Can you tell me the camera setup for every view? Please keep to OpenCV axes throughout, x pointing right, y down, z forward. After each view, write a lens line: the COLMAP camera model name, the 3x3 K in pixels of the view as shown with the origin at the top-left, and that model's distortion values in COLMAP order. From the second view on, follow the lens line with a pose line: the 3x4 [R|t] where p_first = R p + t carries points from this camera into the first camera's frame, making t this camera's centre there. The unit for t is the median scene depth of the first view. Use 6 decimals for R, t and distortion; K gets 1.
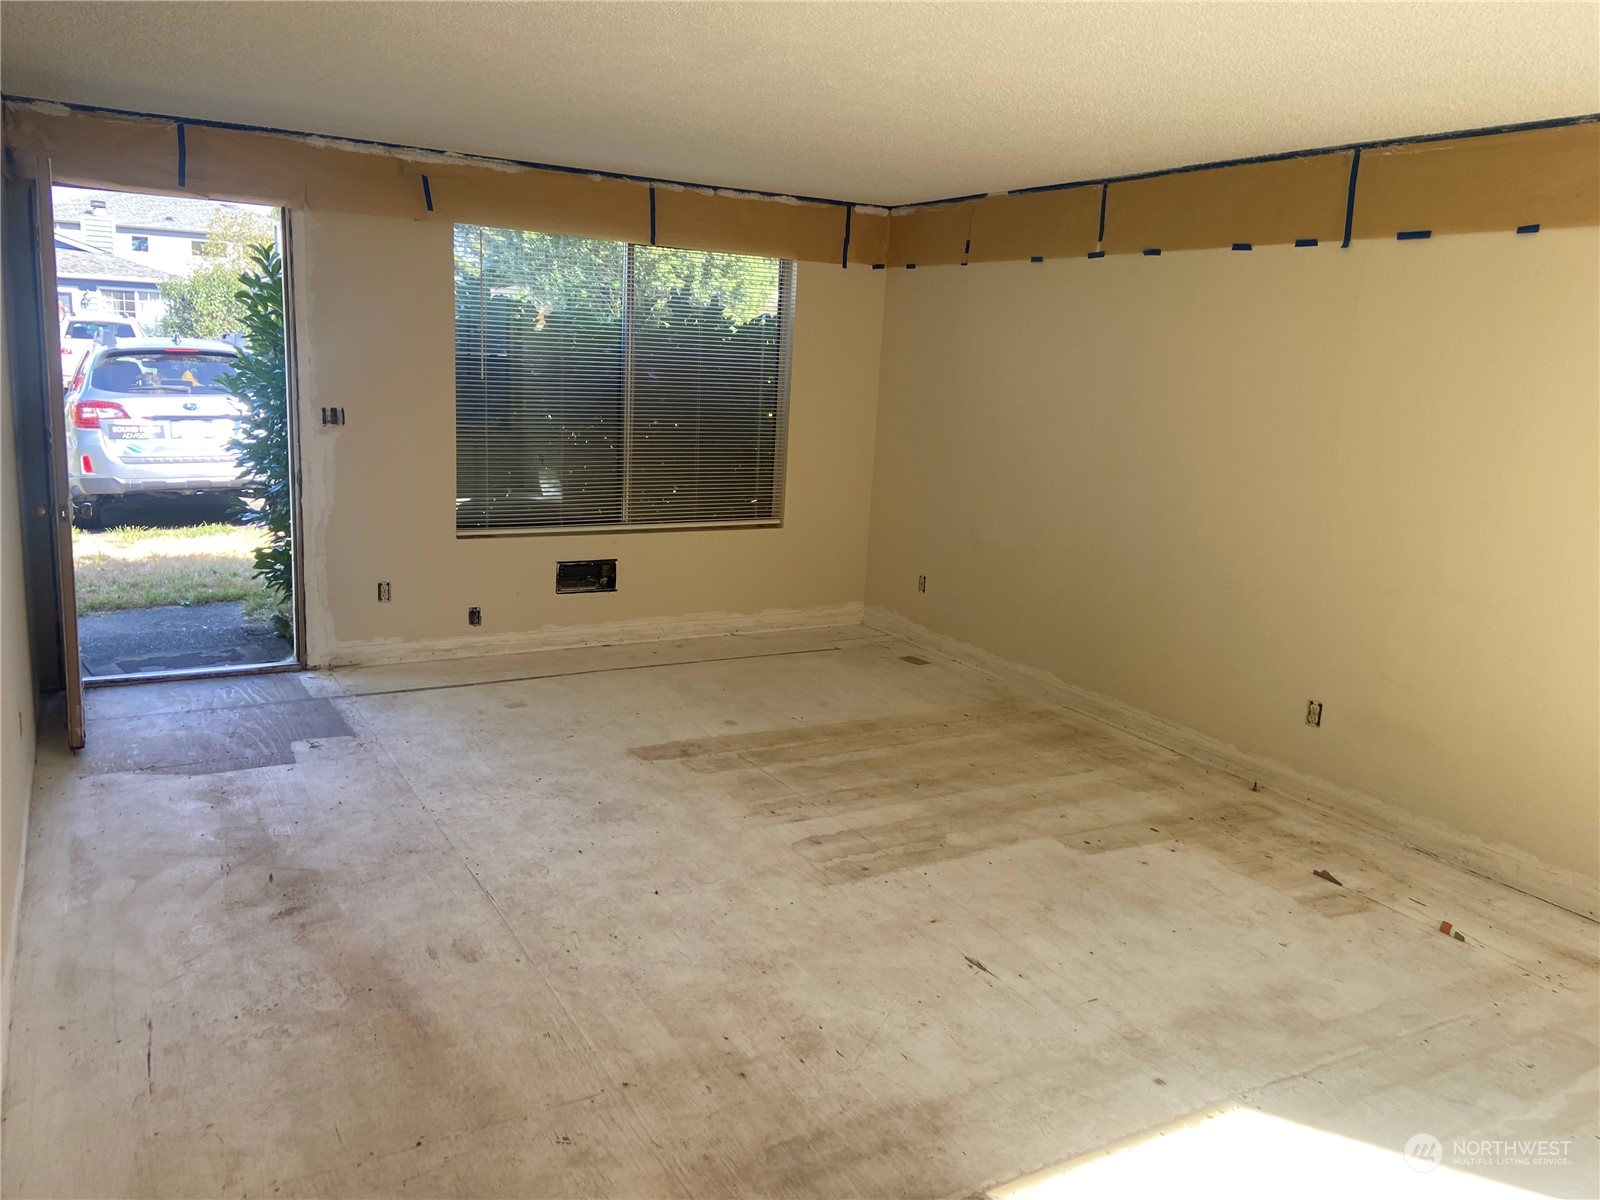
lens RADIAL K [[1197.6, 0, 786.5], [0, 1197.6, 597.7], [0, 0, 1]] dist [0.107445, -0.120480]
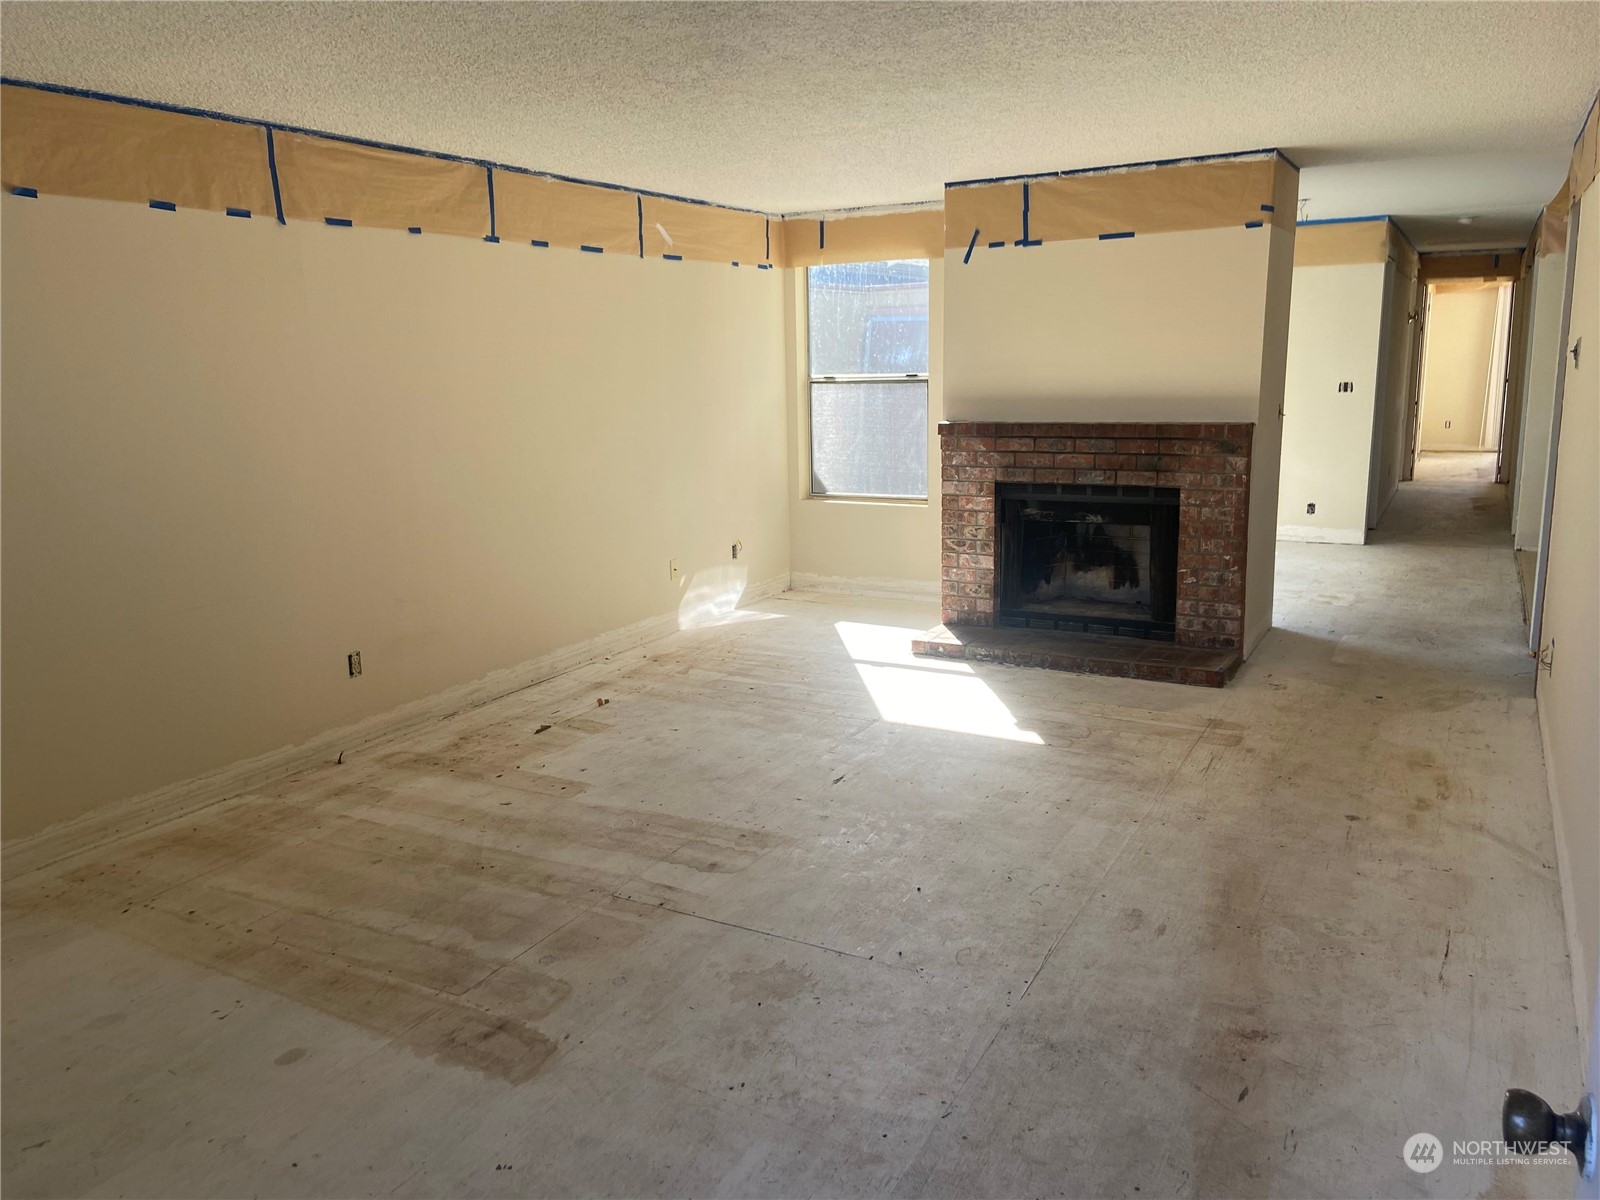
lens RADIAL K [[1197.6, 0, 786.5], [0, 1197.6, 597.7], [0, 0, 1]] dist [0.107445, -0.120480]
pose [[-0.517515, -0.207971, 0.830016, -0.689886], [0.174431, 0.924005, 0.340278, -0.276974], [-0.837707, 0.320879, -0.441910, 1.220775]]
